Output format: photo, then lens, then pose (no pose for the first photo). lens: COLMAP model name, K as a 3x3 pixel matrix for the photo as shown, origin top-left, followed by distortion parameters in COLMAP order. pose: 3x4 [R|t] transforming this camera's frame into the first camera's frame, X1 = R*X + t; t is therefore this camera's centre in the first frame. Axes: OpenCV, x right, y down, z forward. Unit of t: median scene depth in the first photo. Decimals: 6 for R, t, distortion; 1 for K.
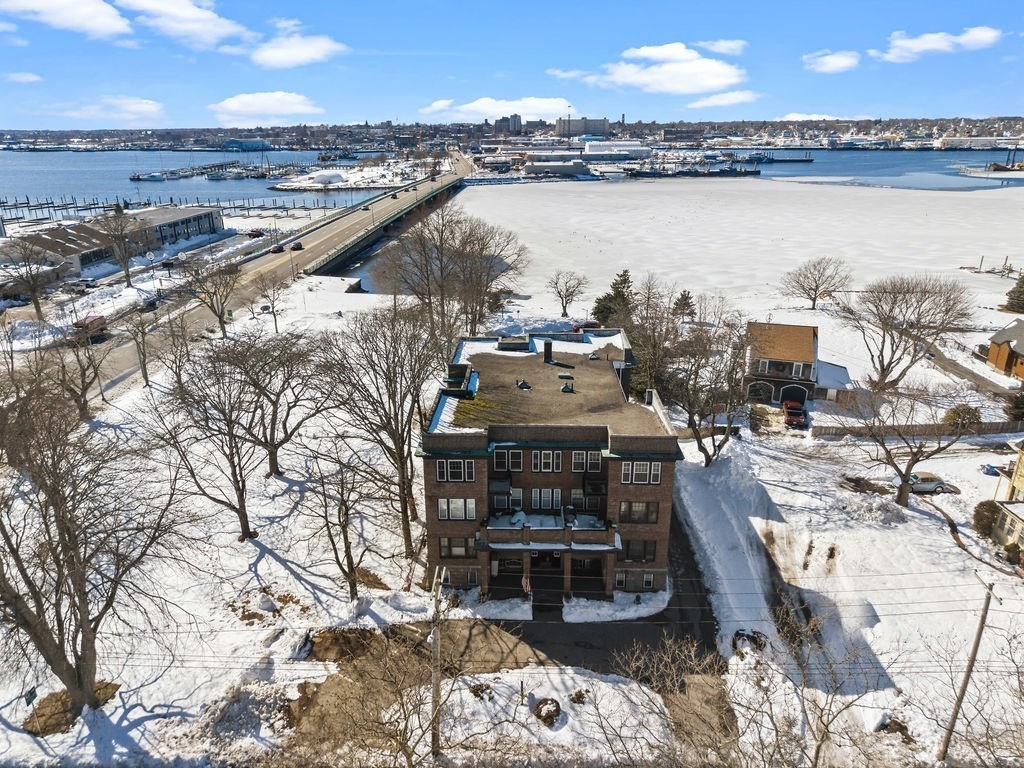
lens RADIAL K [[703.7, 0, 513.6], [0, 703.7, 380.8], [0, 0, 1]] dist [0.022461, -0.010037]
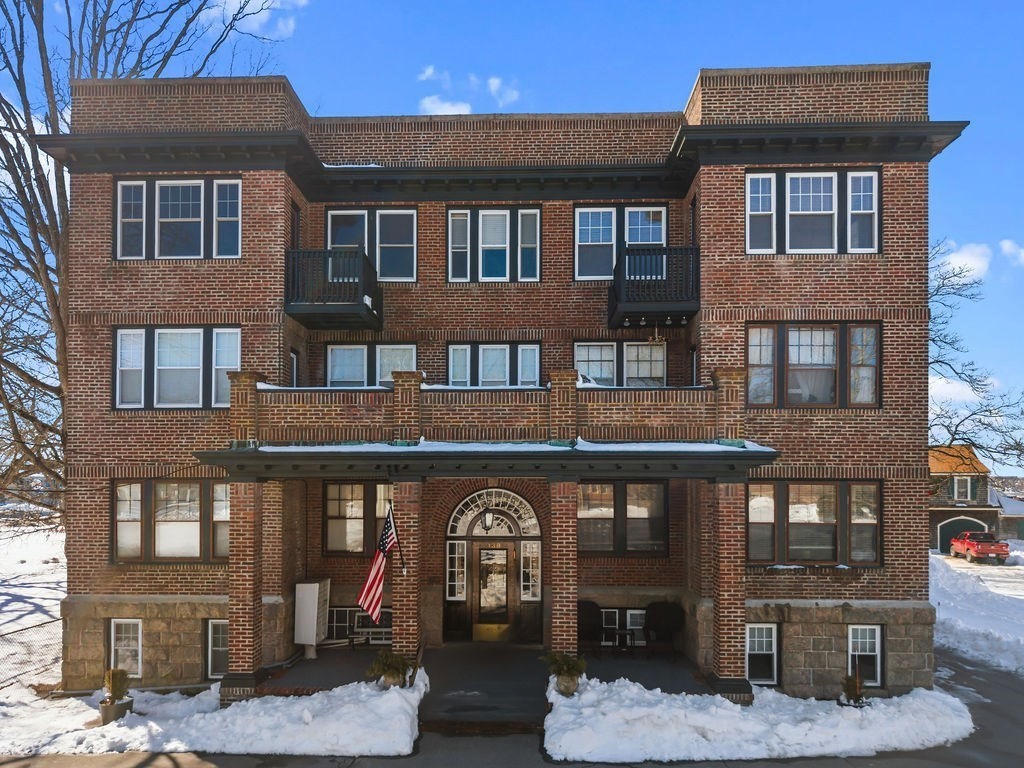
lens RADIAL K [[733.7, 0, 520.7], [0, 733.7, 484.2], [0, 0, 1]] dist [0.026306, -0.001219]
pose [[0.999996, 0.002892, -0.000299, 0.059537], [-0.002814, 0.936793, -0.349873, 0.329059], [-0.000731, 0.349873, 0.936797, 0.725896]]
